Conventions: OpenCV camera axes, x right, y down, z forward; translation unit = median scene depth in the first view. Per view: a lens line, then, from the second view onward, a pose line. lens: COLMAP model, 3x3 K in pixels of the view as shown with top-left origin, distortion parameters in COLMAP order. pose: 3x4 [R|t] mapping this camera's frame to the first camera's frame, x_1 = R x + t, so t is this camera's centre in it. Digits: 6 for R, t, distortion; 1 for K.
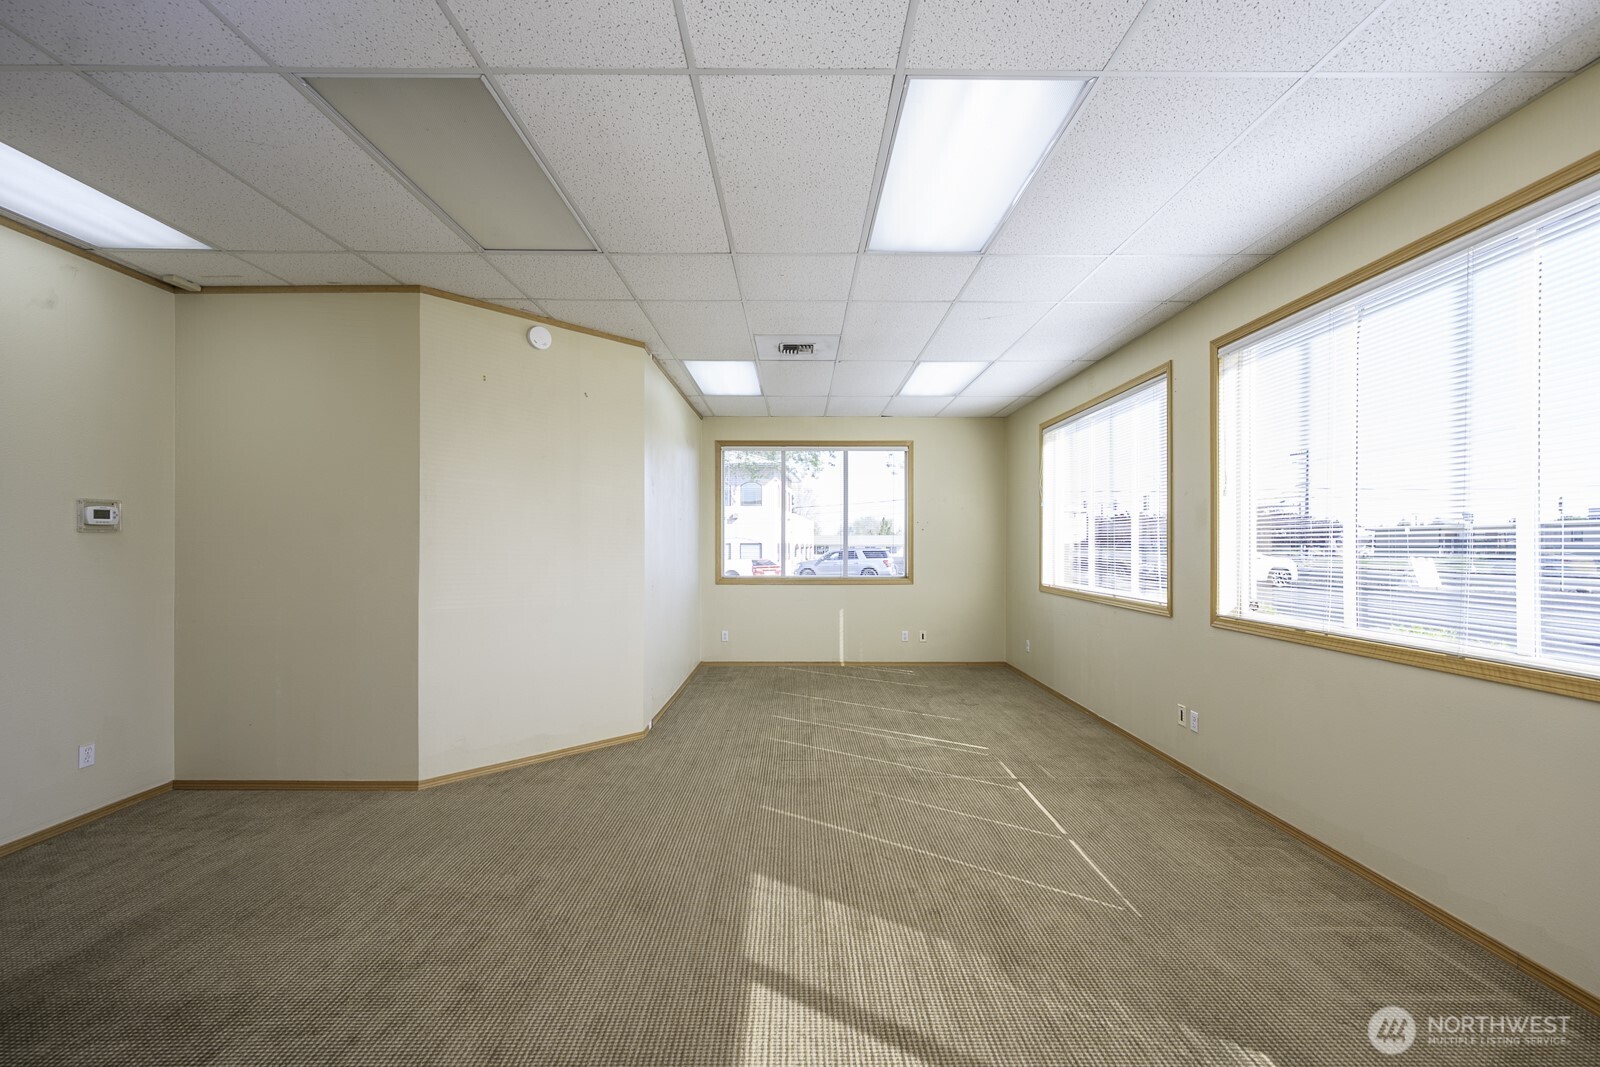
lens RADIAL K [[650.7, 0, 801.1], [0, 650.7, 541.9], [0, 0, 1]] dist [0.000135, -0.000393]
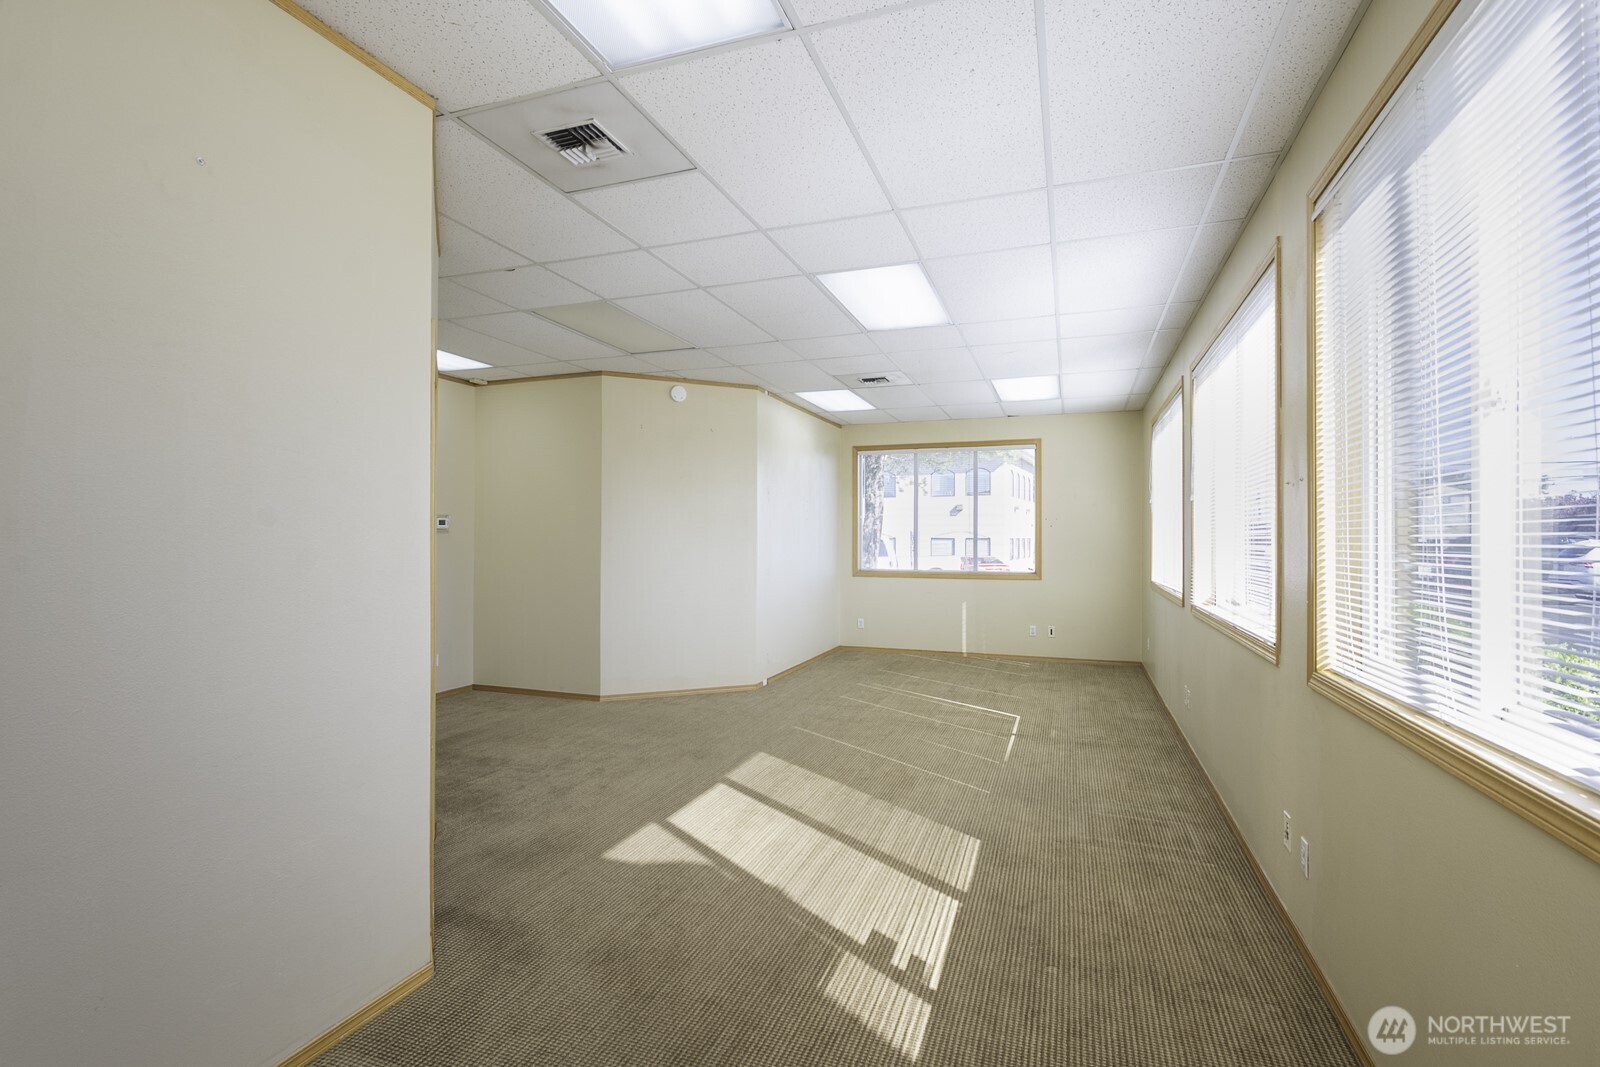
lens RADIAL K [[764.2, 0, 785.5], [0, 764.2, 531.5], [0, 0, 1]] dist [0.003457, 0.000248]
pose [[0.934904, -0.001241, -0.354898, 0.445569], [-0.000938, 0.999982, -0.005968, -0.006449], [0.354899, 0.005913, 0.934886, -0.512423]]
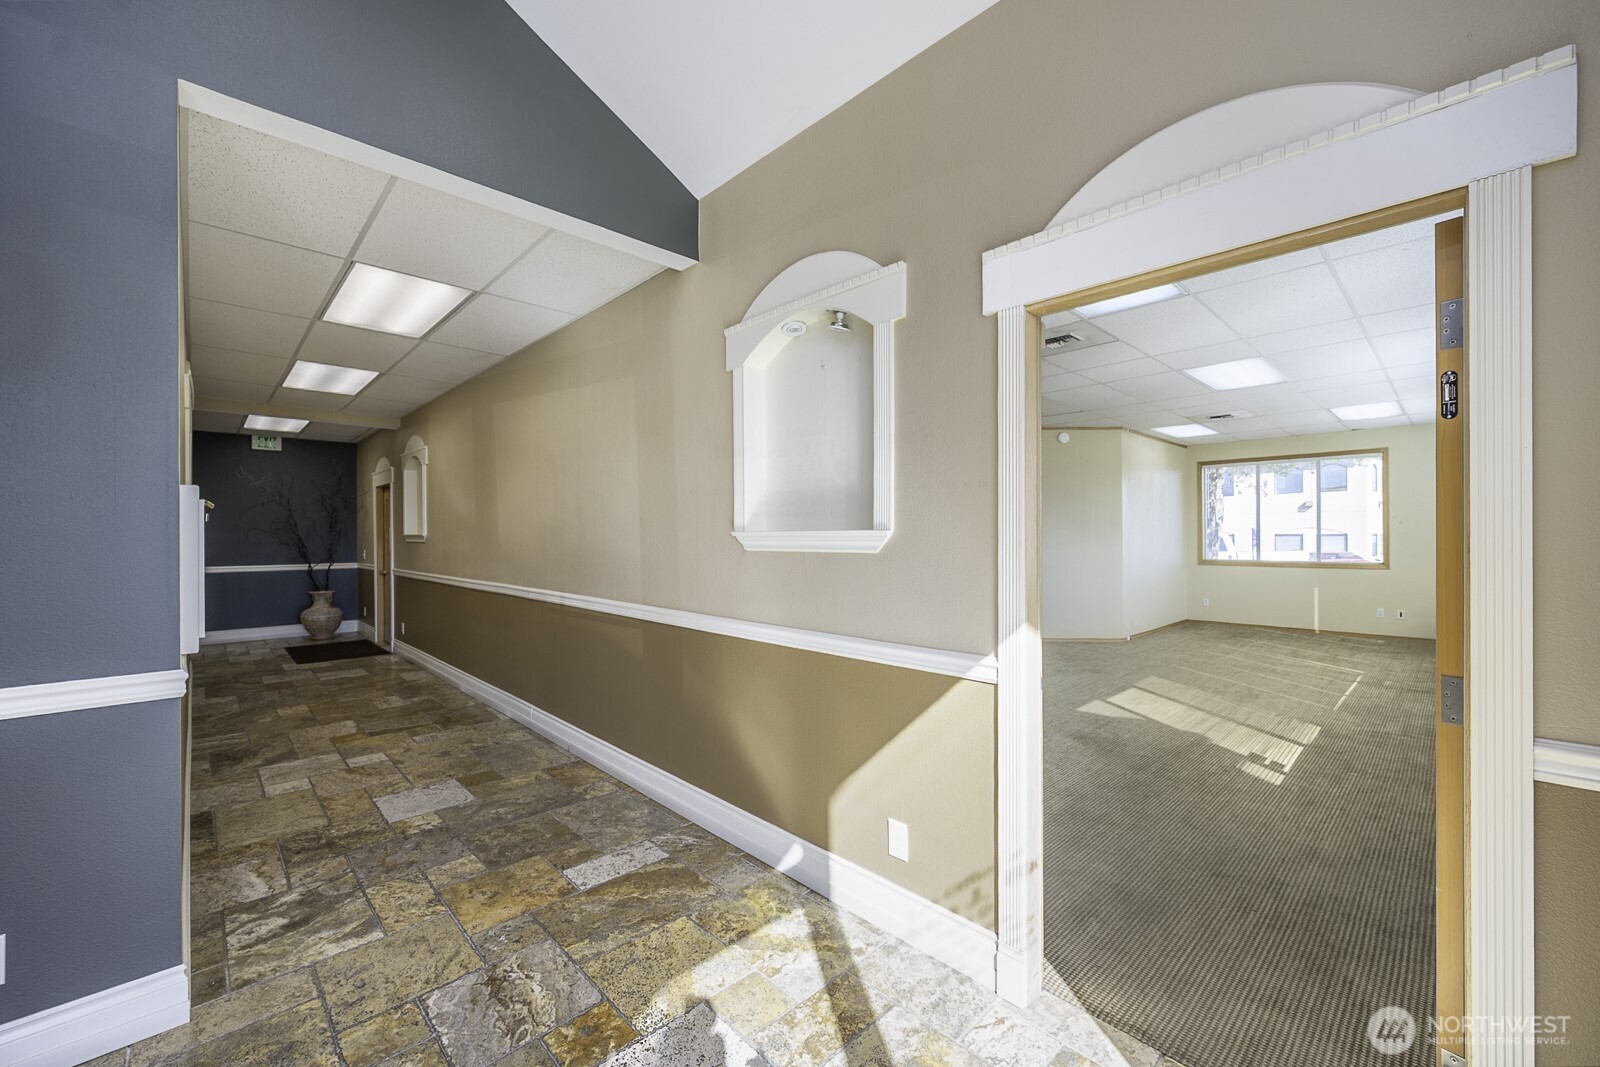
lens RADIAL K [[637.9, 0, 800.0], [0, 637.9, 533.5], [0, 0, 1]] dist [0.001854, -0.004824]
pose [[0.685574, -0.006562, -0.727974, 0.559982], [0.006342, 0.999975, -0.003042, -0.006775], [0.727975, -0.002532, 0.685598, -1.124419]]
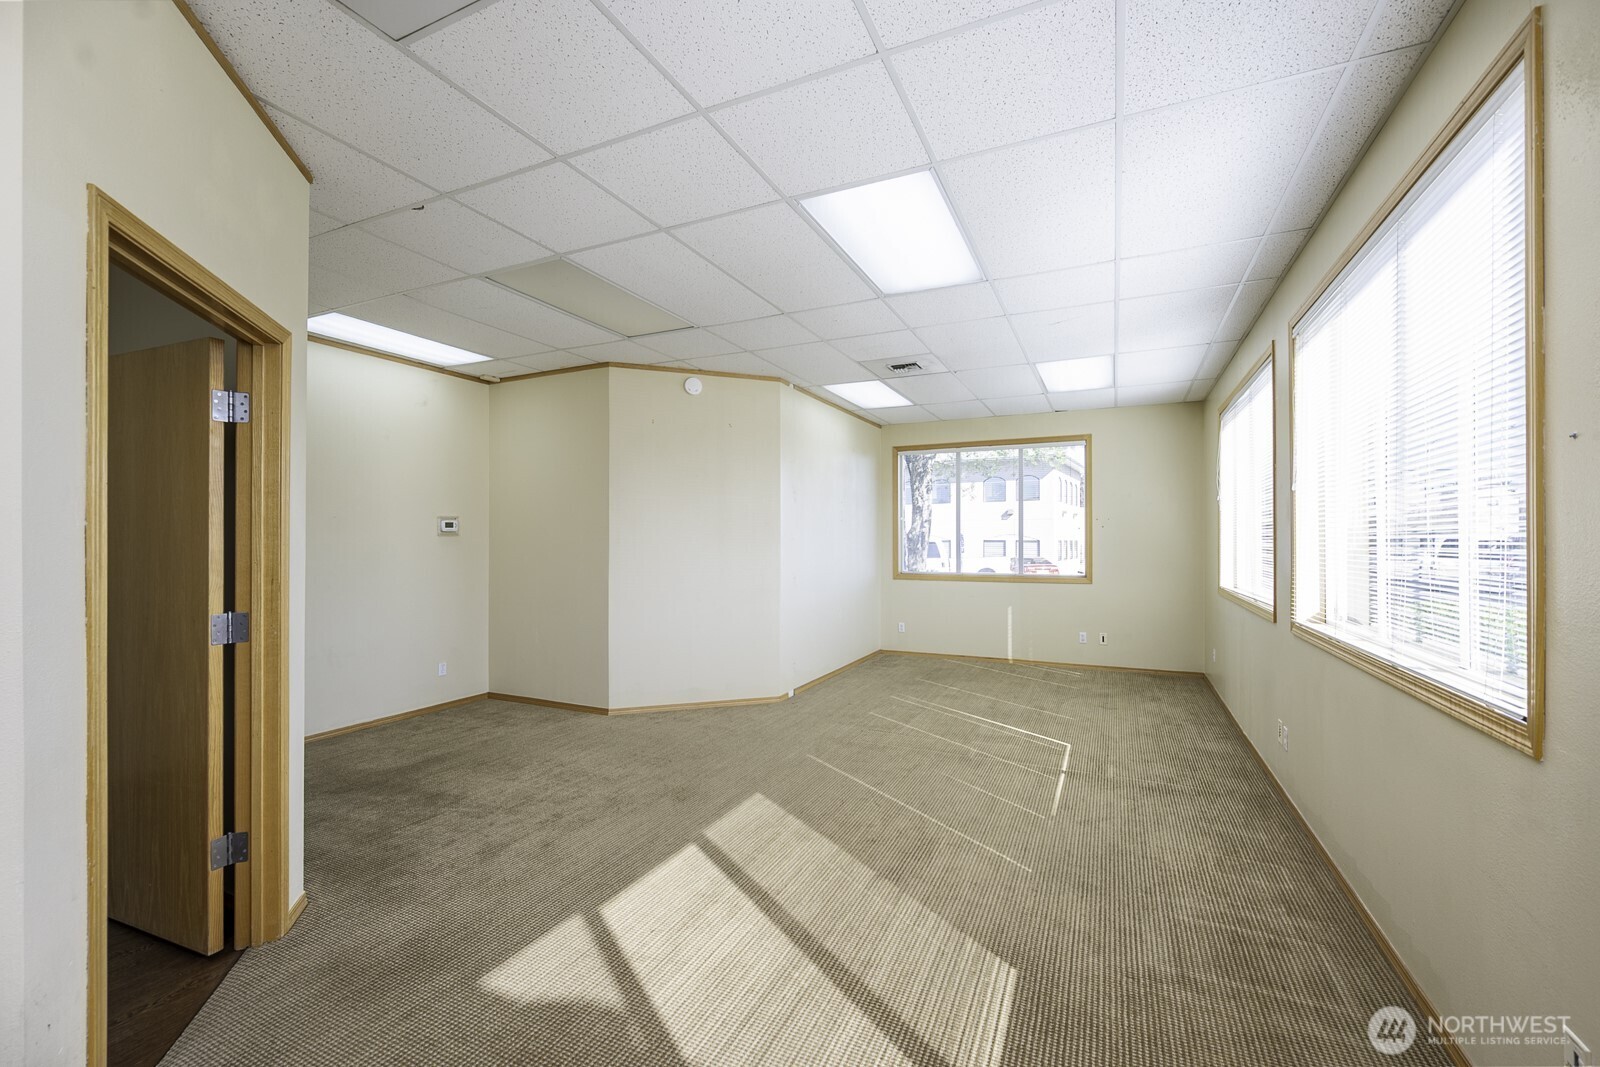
lens RADIAL K [[665.4, 0, 803.8], [0, 665.4, 536.6], [0, 0, 1]] dist [-0.001178, -0.000366]
pose [[0.903827, -0.003717, -0.427883, 0.416585], [0.002354, 0.999990, -0.003712, -0.004026], [0.427892, 0.002348, 0.903827, -0.133477]]
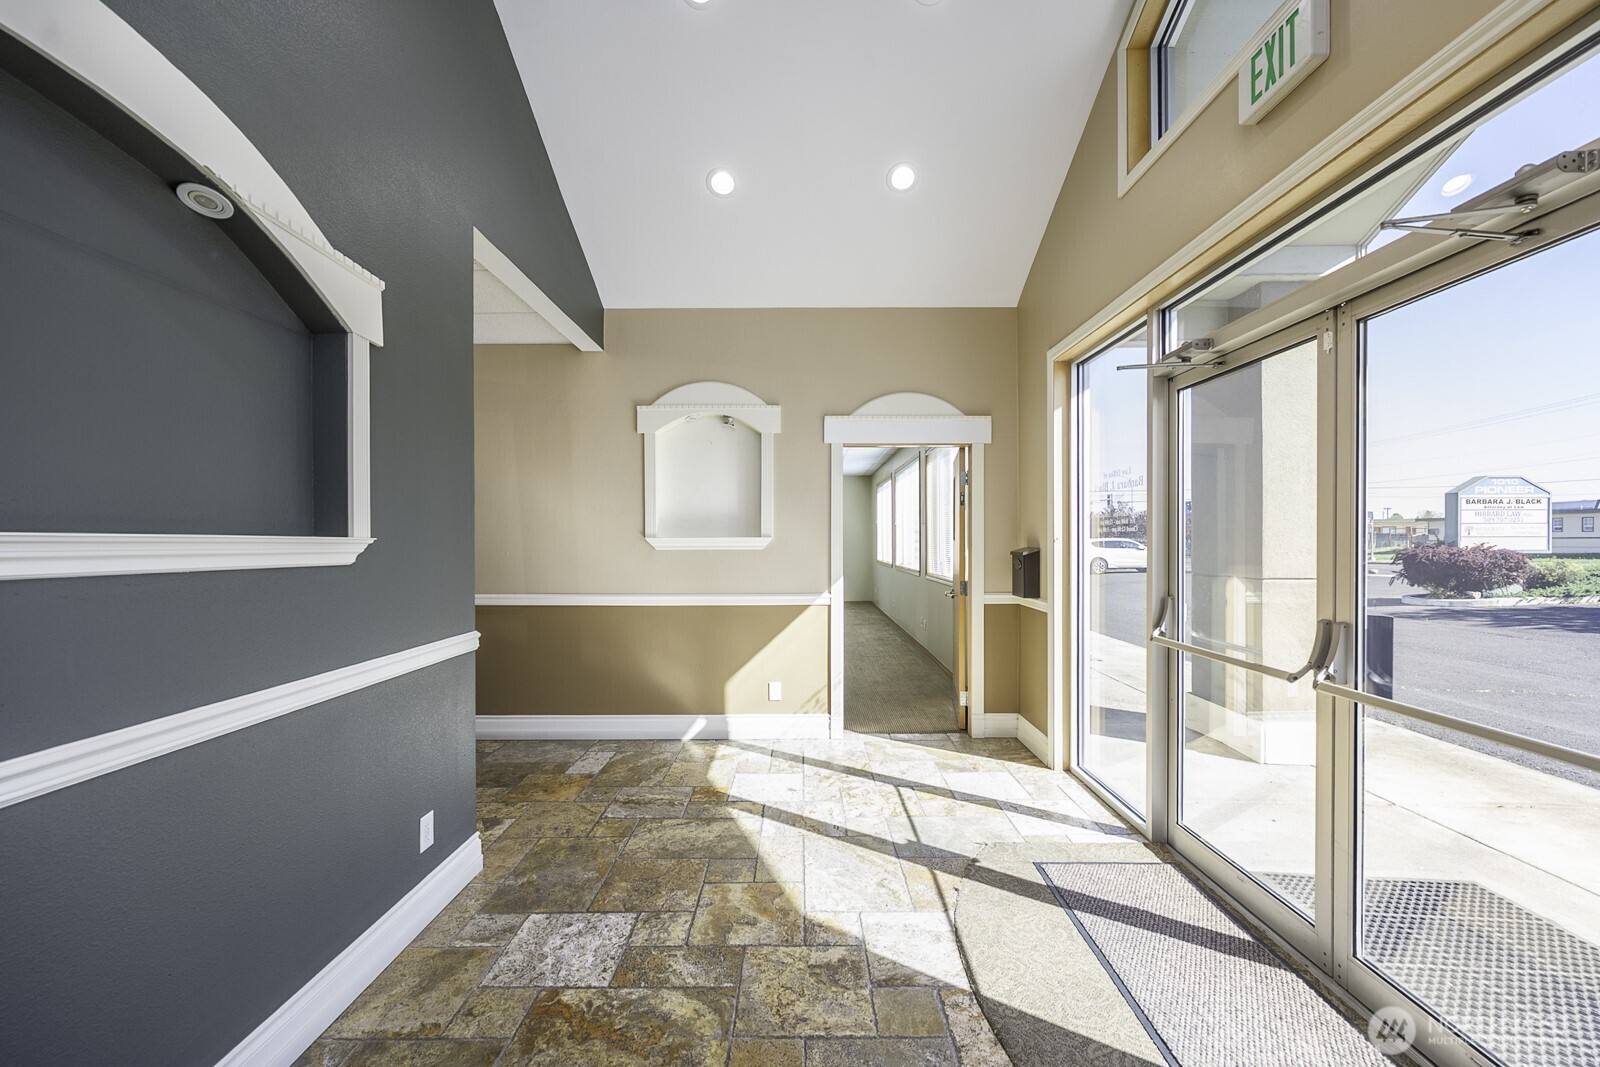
lens RADIAL K [[637.9, 0, 800.0], [0, 637.9, 533.5], [0, 0, 1]] dist [0.001854, -0.004824]
pose [[0.999616, -0.007312, -0.026741, 0.295381], [0.007301, 0.999973, -0.000518, -0.016417], [0.026744, 0.000323, 0.999642, -1.781888]]
